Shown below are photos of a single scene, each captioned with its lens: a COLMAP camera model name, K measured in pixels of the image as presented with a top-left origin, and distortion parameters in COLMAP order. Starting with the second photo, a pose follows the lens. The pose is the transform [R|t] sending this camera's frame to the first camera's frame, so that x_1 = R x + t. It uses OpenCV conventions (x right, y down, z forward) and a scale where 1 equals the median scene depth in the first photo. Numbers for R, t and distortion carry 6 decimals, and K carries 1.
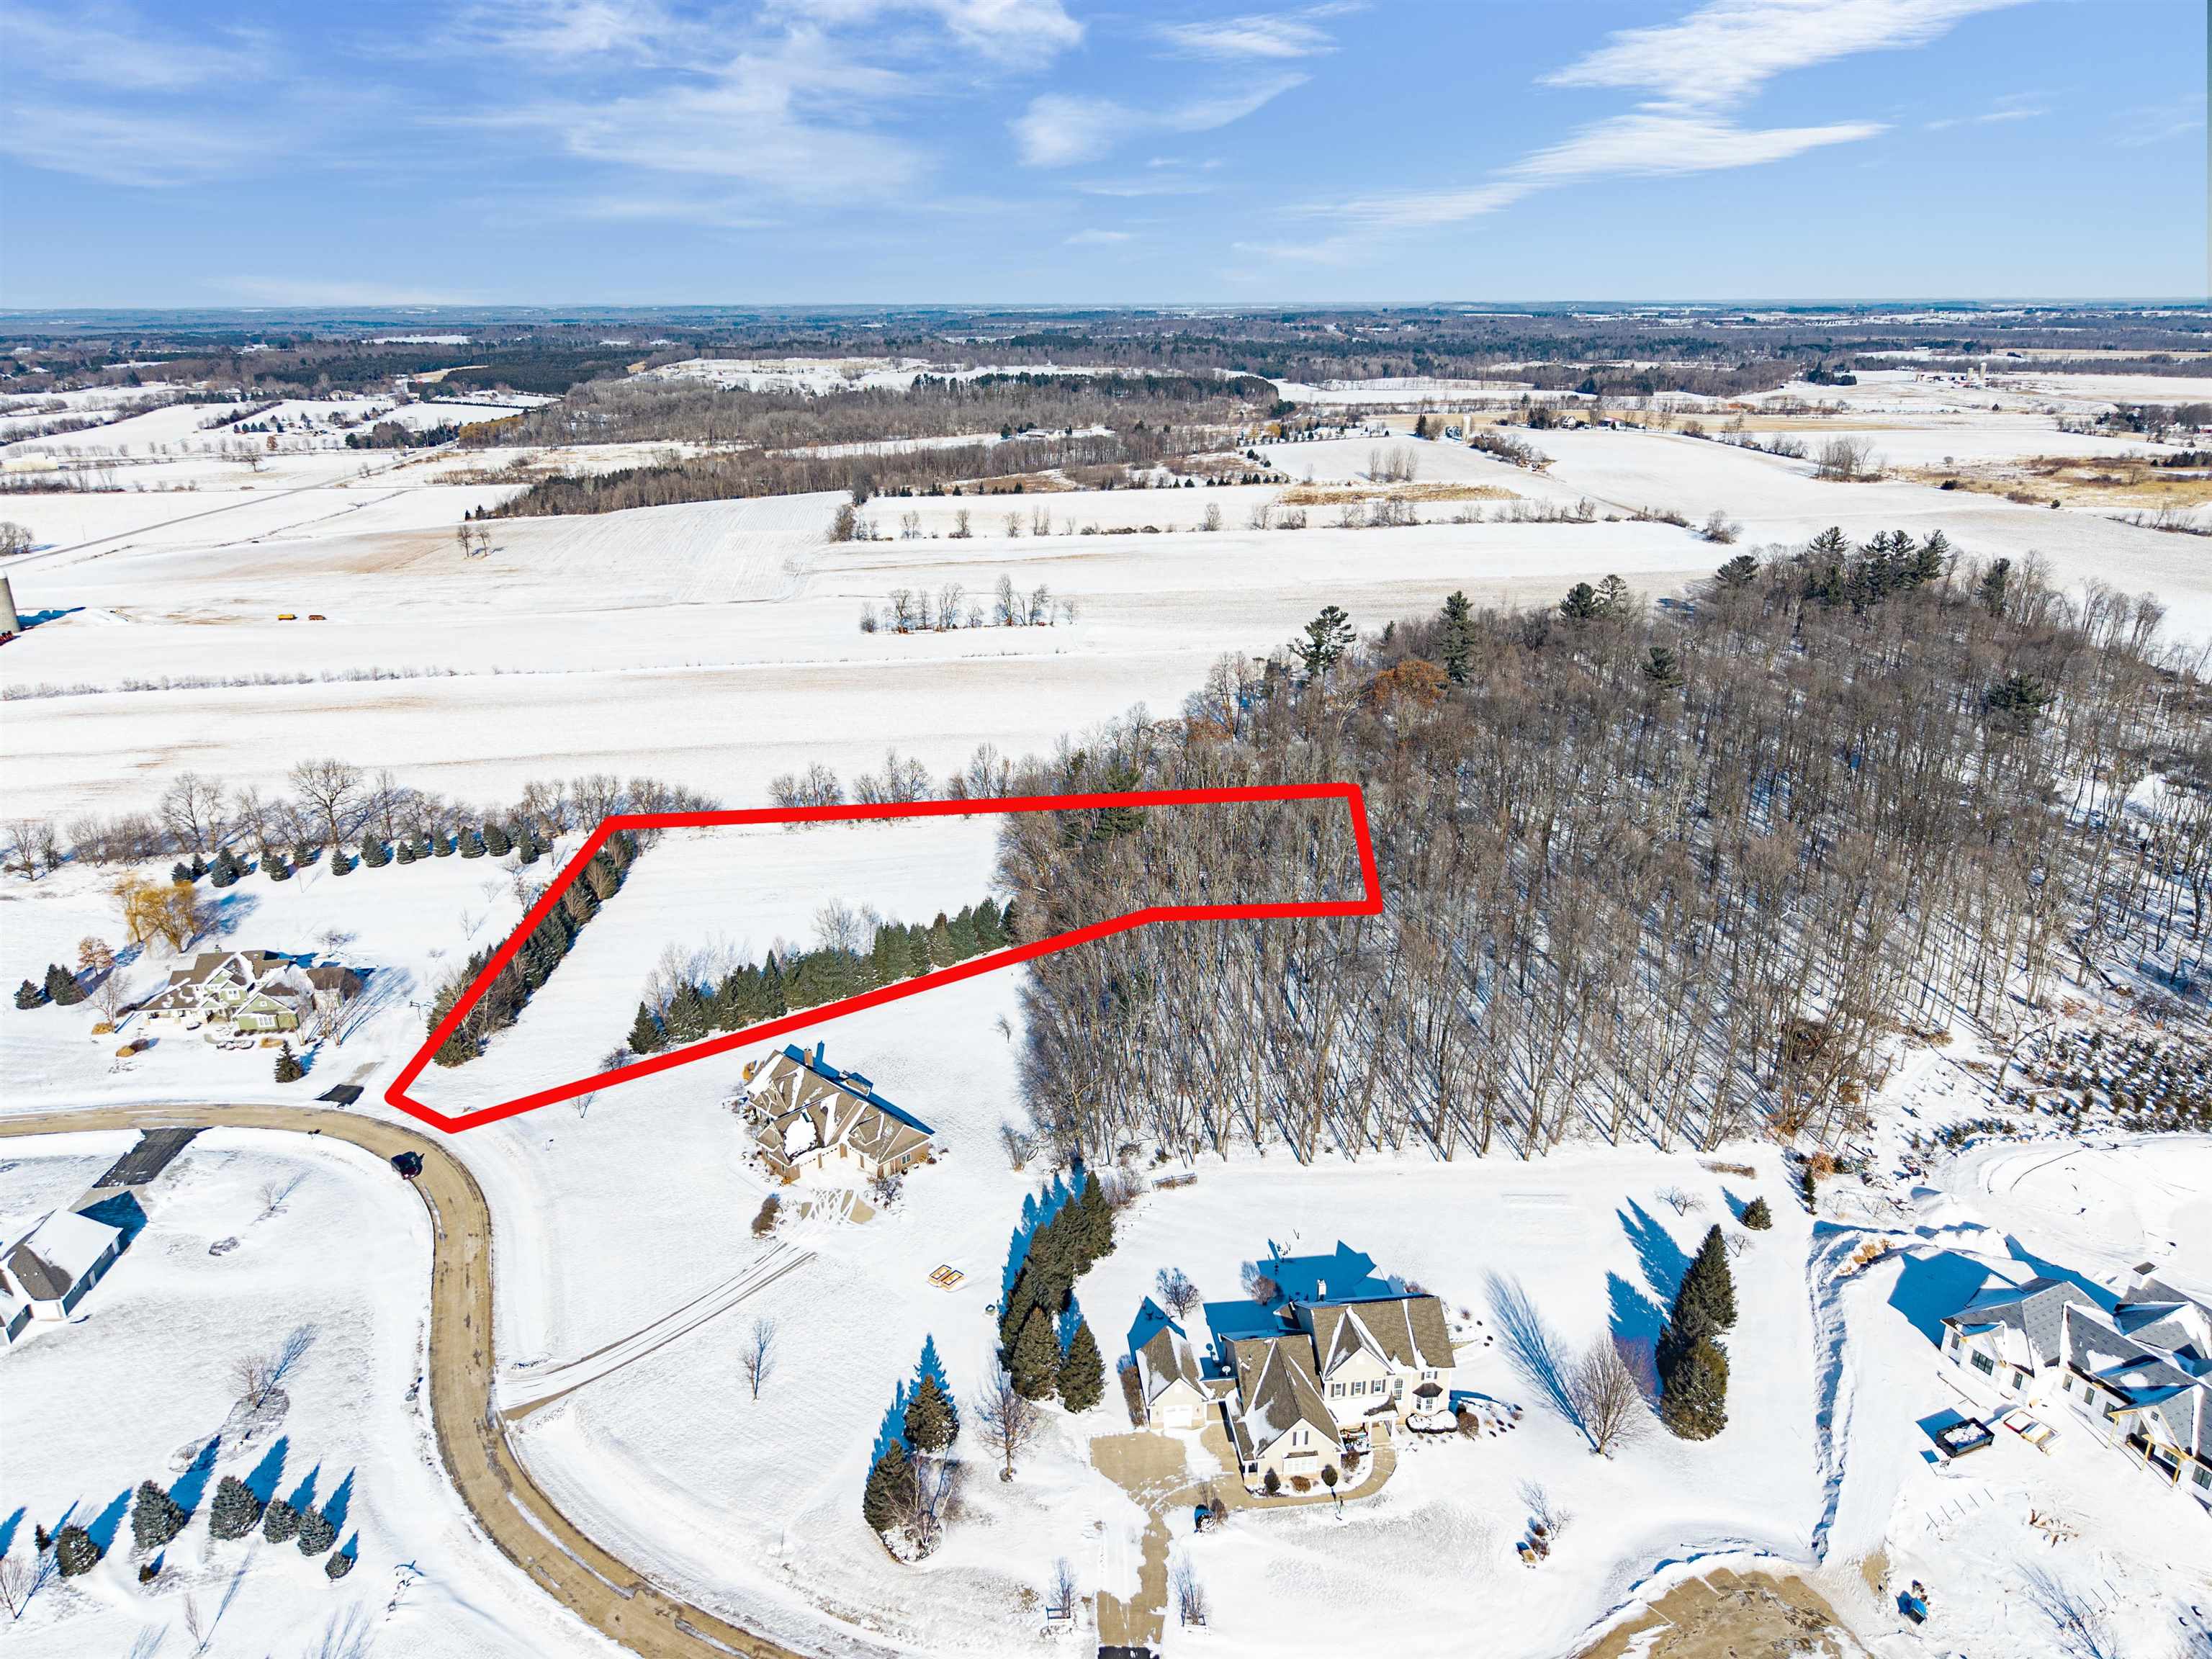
lens RADIAL K [[1509.4, 0, 1113.8], [0, 1509.4, 831.9], [0, 0, 1]] dist [0.012349, -0.006488]
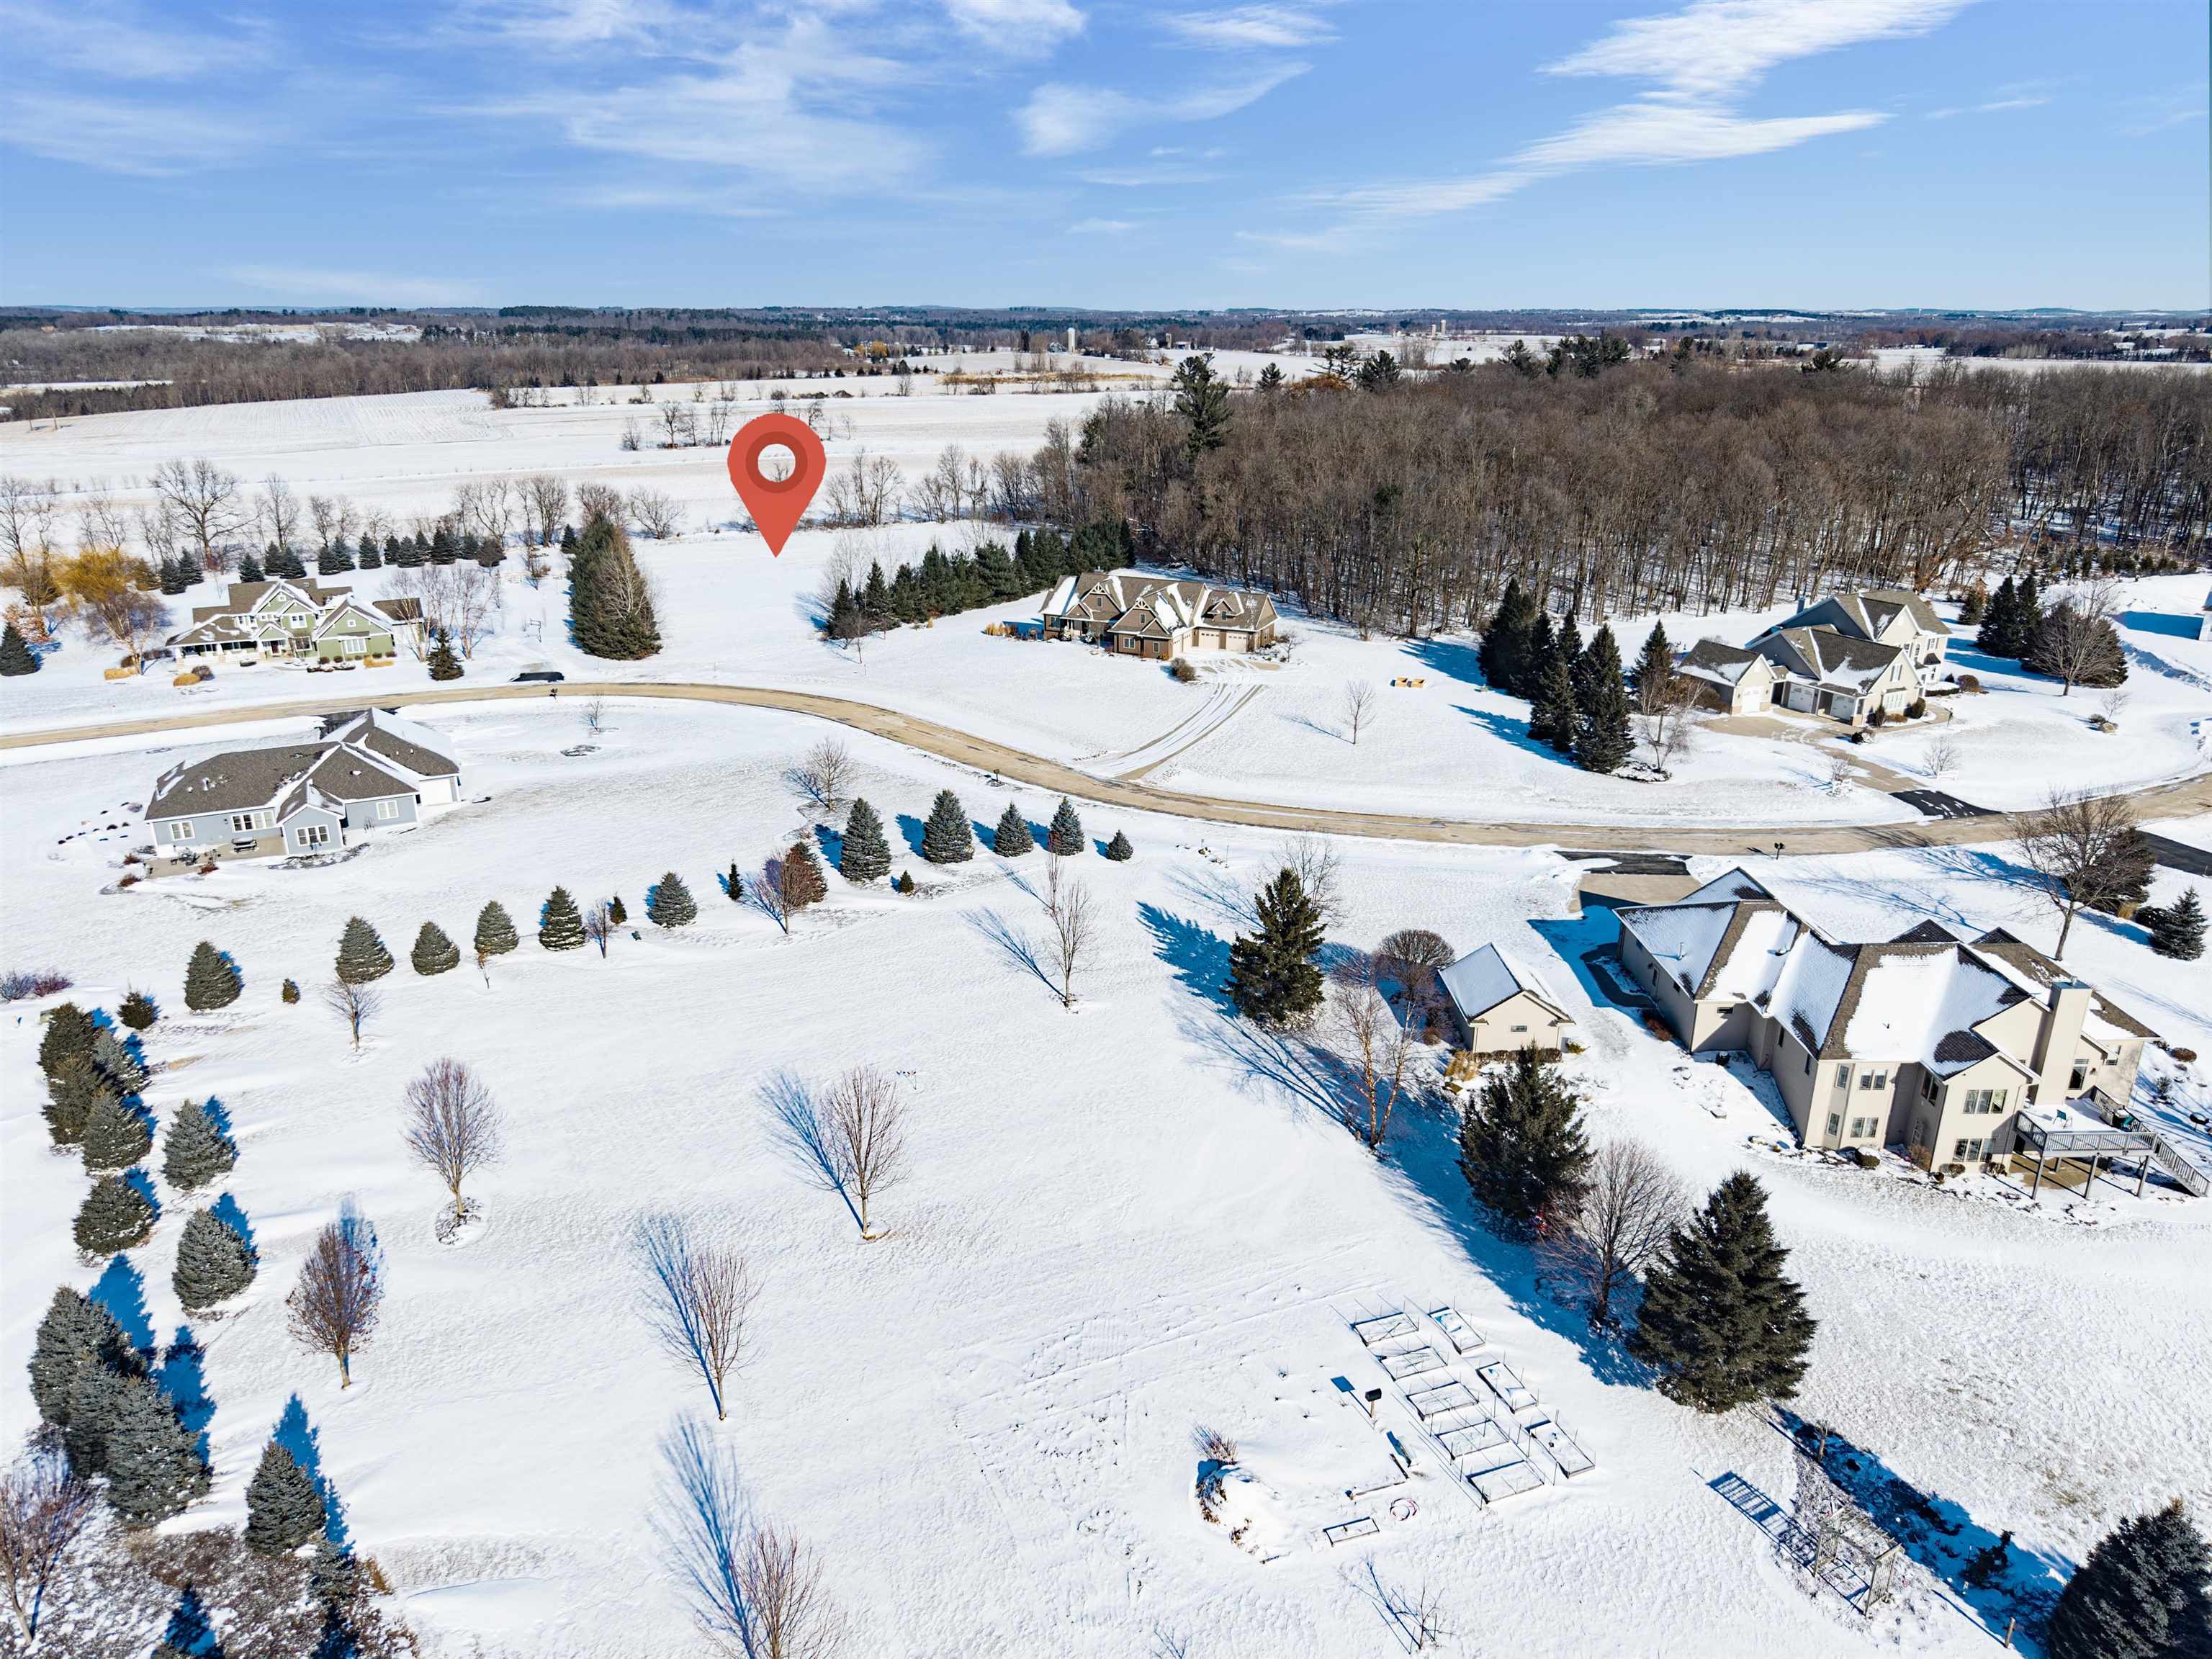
lens RADIAL K [[1503.9, 0, 1113.8], [0, 1503.9, 803.4], [0, 0, 1]] dist [0.005021, -0.002928]
pose [[0.940757, -0.095683, 0.325301, -0.657445], [0.105080, 0.994398, -0.011397, 0.385386], [-0.322388, 0.044904, 0.945542, 0.143068]]
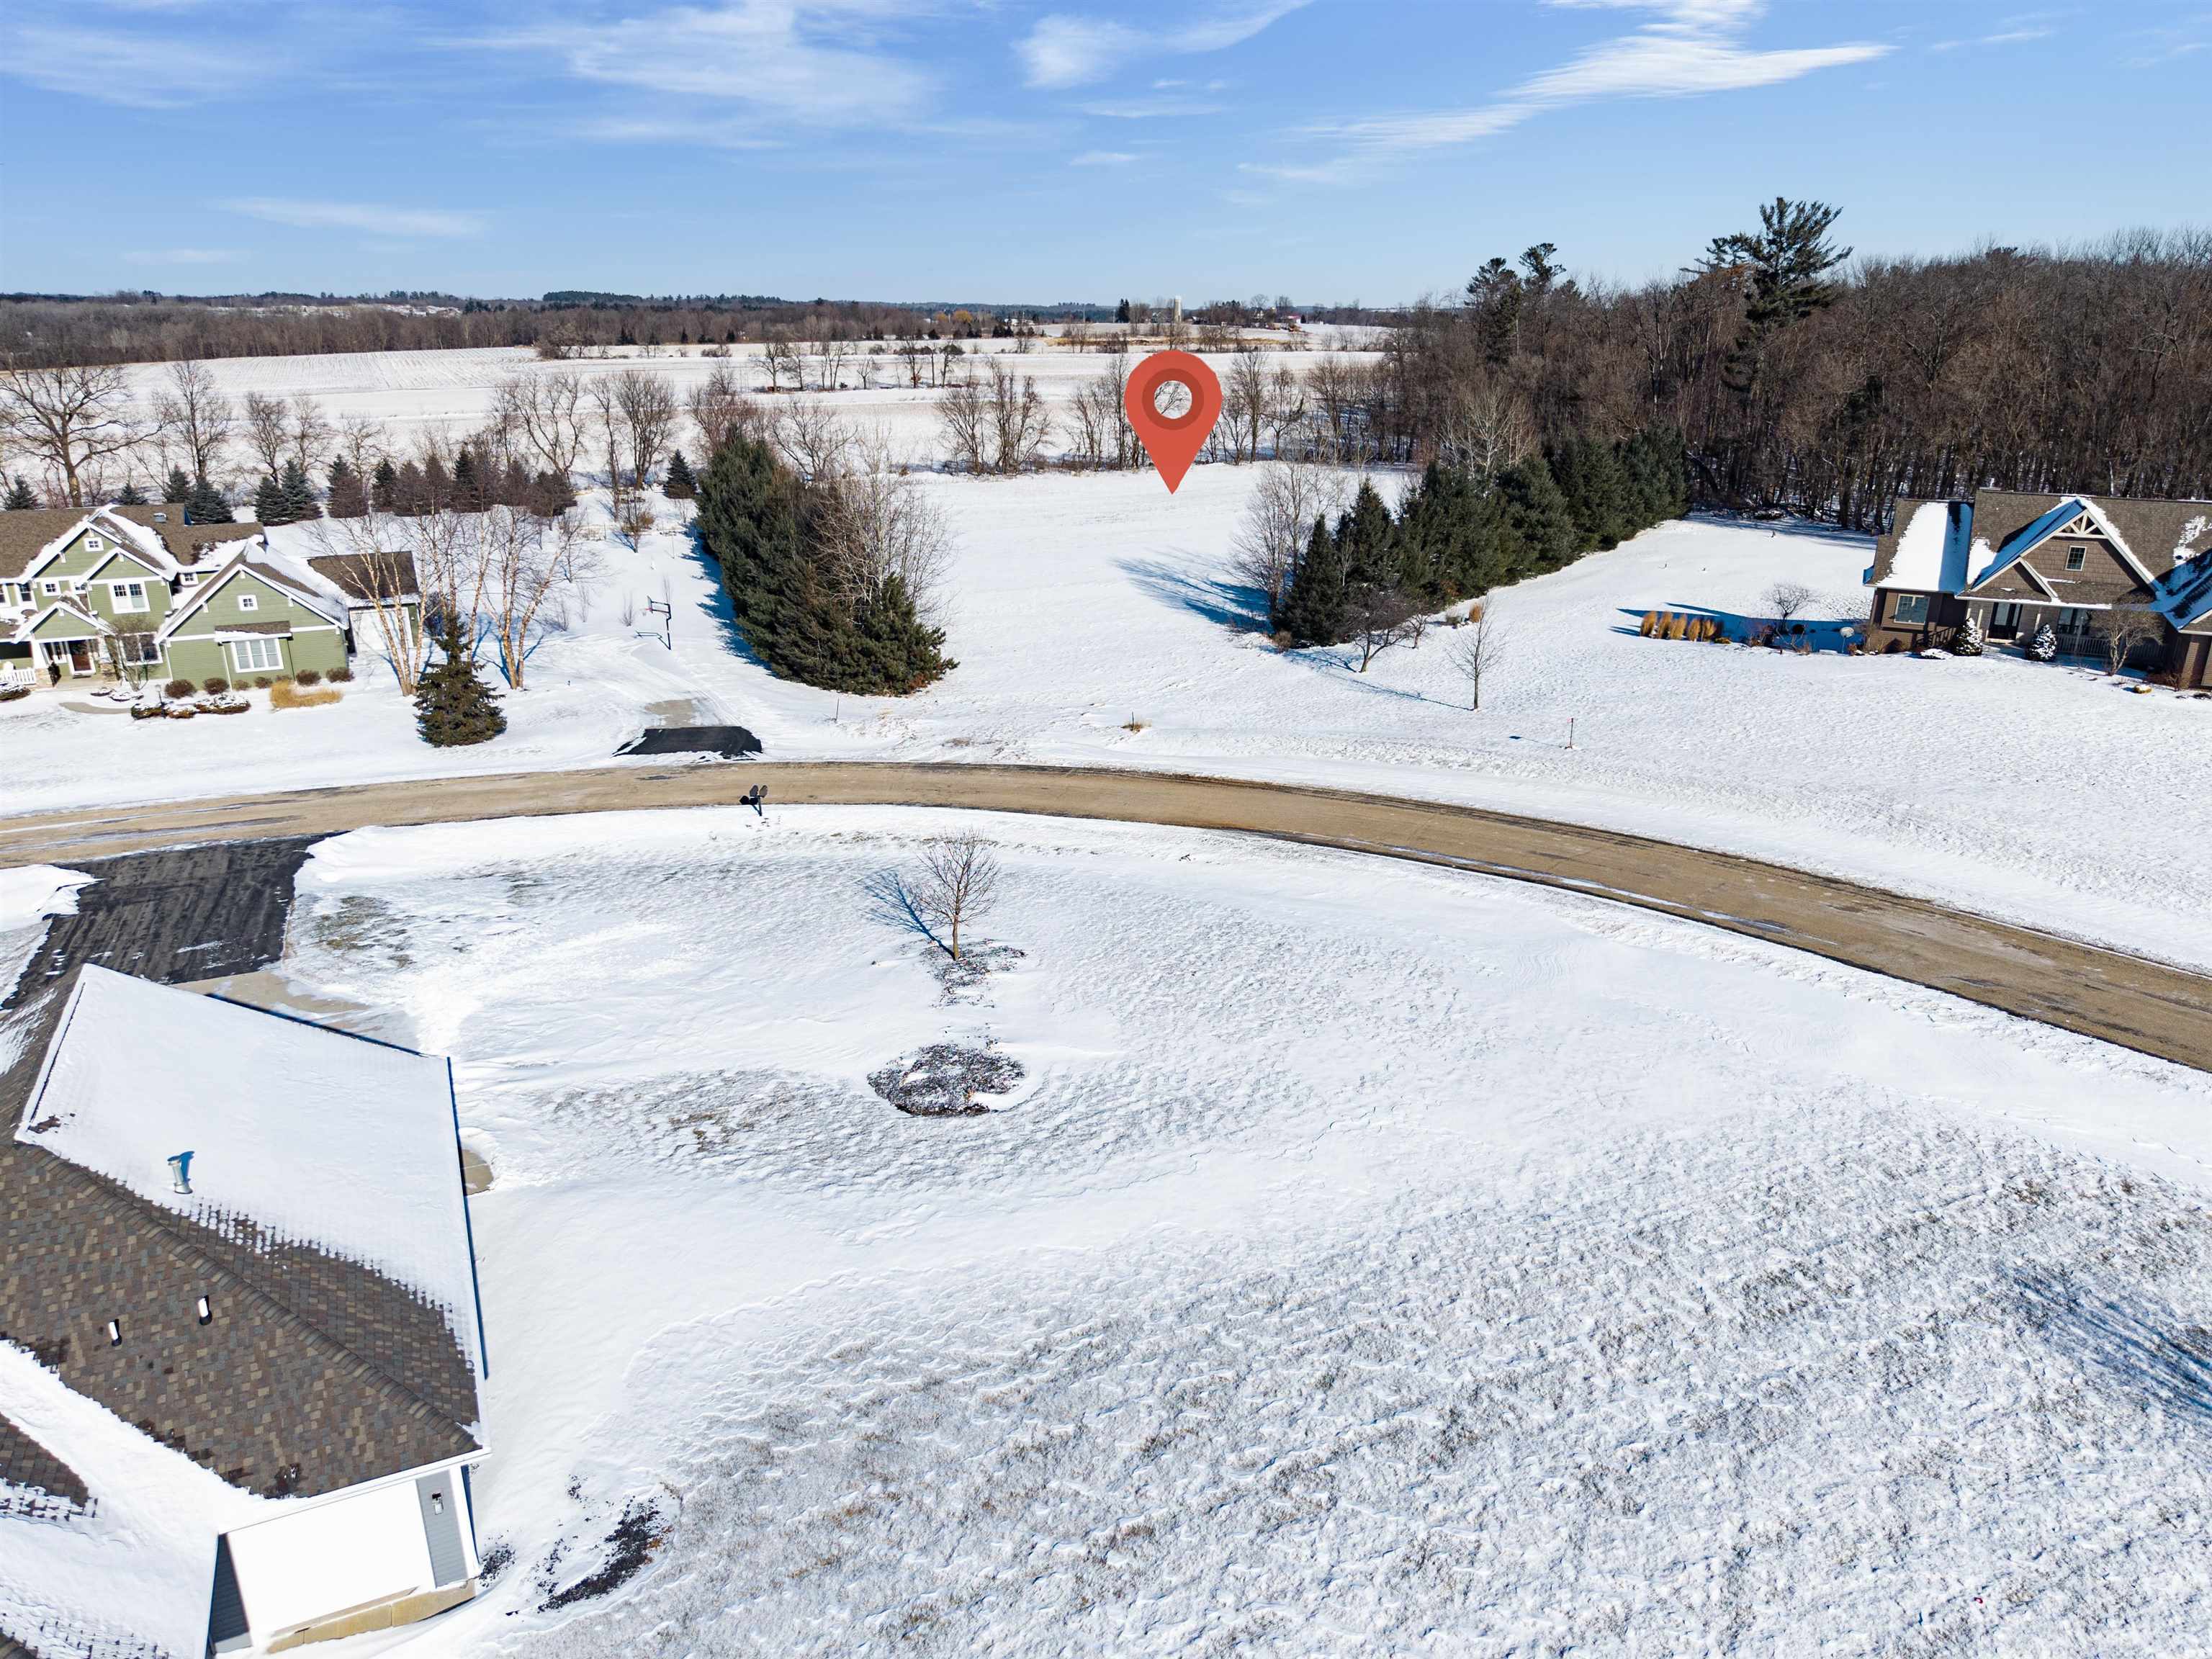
lens RADIAL K [[1496.0, 0, 1110.1], [0, 1496.0, 818.7], [0, 0, 1]] dist [0.010024, -0.007347]
pose [[0.949083, -0.087747, 0.302558, -0.705632], [0.093816, 0.995574, -0.005557, 0.270509], [-0.300731, 0.033659, 0.953115, 0.884333]]
